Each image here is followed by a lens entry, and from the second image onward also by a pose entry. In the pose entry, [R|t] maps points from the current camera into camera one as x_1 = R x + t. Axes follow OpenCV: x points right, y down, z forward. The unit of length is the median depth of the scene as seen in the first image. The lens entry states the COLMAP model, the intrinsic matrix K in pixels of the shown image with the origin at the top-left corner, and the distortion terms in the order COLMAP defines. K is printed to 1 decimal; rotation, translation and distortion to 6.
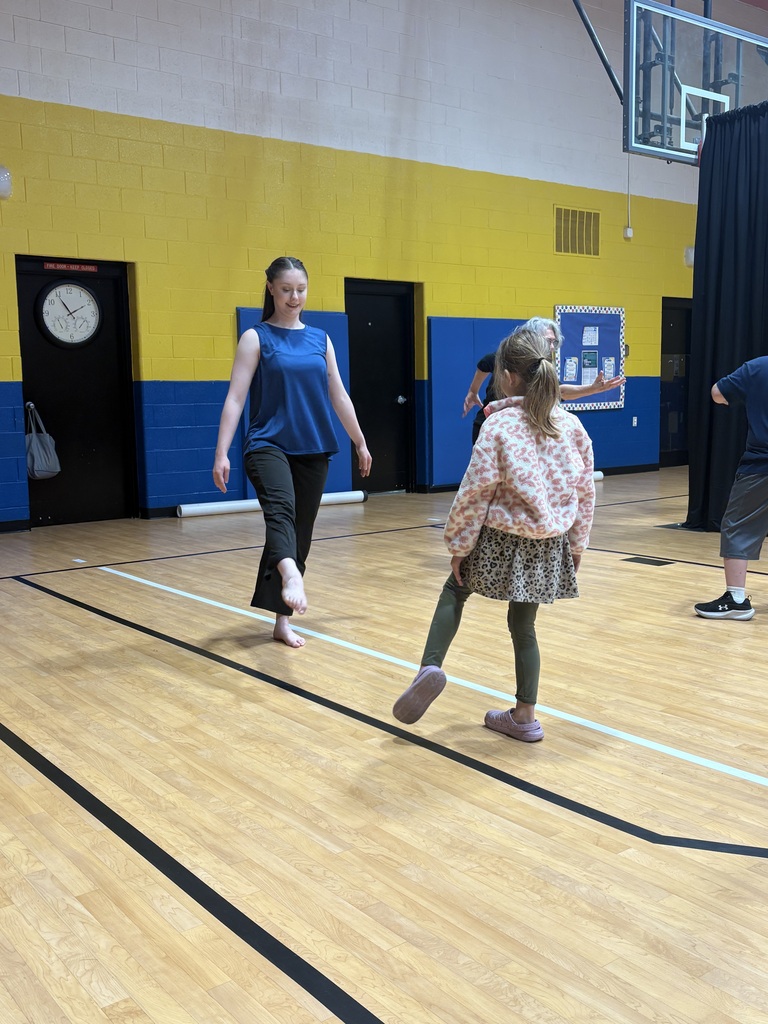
lens RADIAL K [[871.0, 0, 384.0], [0, 871.0, 512.0], [0, 0, 1]] dist [-0.014568, -0.012599]
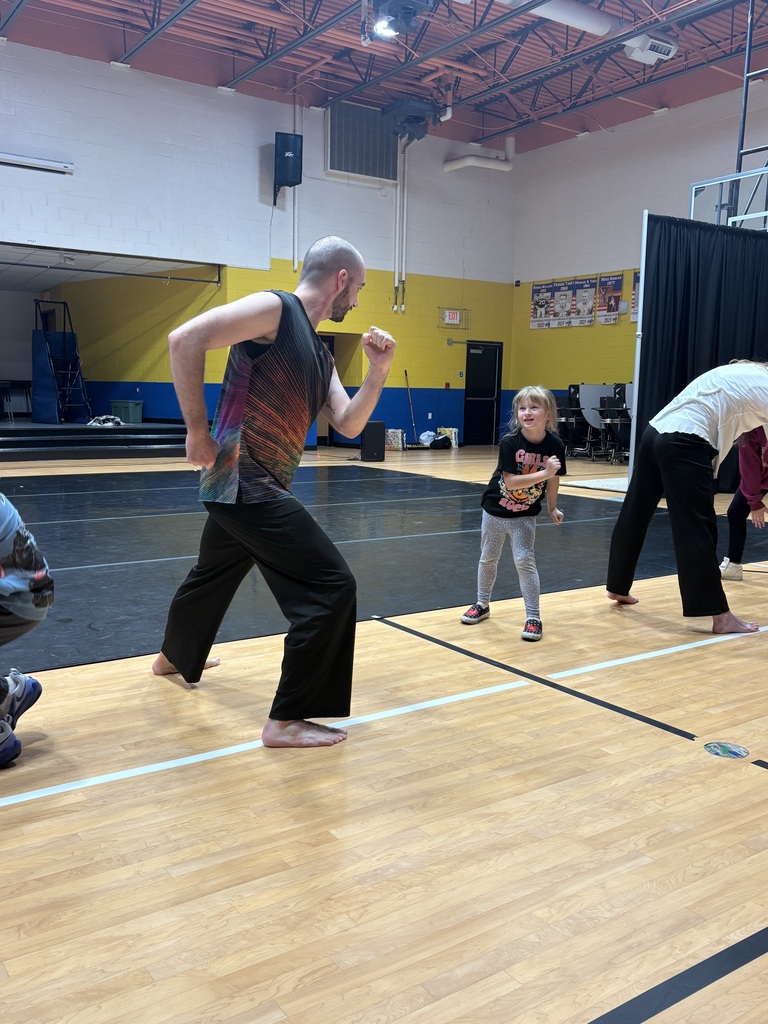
lens RADIAL K [[906.4, 0, 384.8], [0, 906.4, 541.3], [0, 0, 1]] dist [-0.005684, -0.006071]
pose [[0.153752, -0.172158, 0.972996, -0.924710], [0.119065, 0.980758, 0.154716, -0.145846], [-0.980910, 0.092062, 0.171292, 0.962644]]
